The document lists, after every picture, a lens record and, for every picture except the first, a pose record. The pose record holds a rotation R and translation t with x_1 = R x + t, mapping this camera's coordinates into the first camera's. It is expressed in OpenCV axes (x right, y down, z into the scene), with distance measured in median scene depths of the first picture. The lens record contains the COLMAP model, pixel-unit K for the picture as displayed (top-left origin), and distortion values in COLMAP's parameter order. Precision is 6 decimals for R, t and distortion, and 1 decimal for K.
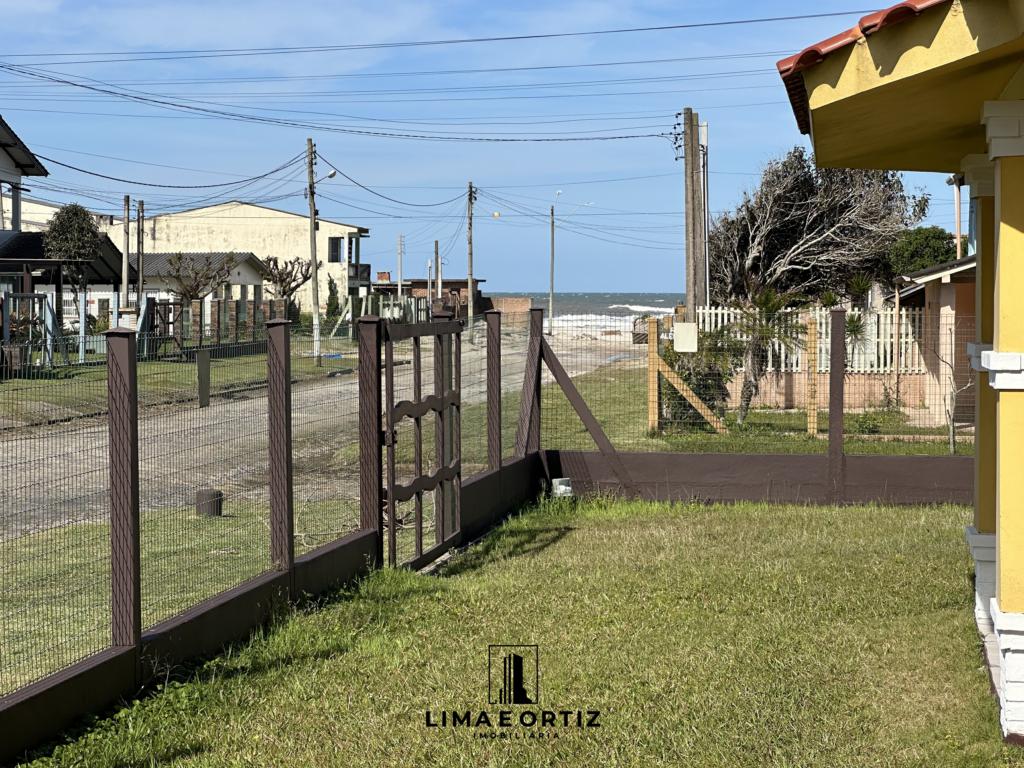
lens RADIAL K [[2229.3, 0, 512.6], [0, 2229.3, 384.1], [0, 0, 1]] dist [0.046044, 0.000000]
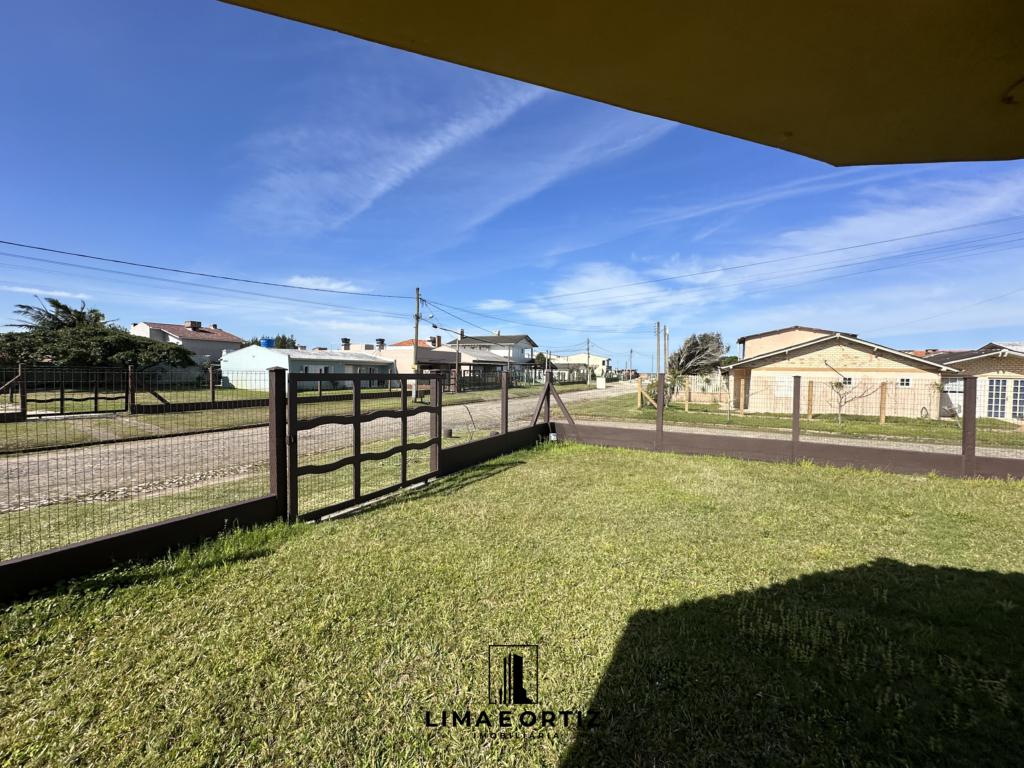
lens RADIAL K [[408.1, 0, 508.6], [0, 408.1, 378.4], [0, 0, 1]] dist [-0.004319, 0.000726]
pose [[0.942391, 0.017332, -0.334064, 0.062745], [-0.025711, 0.999456, -0.020676, -0.006533], [0.333524, 0.028074, 0.942324, 0.229126]]
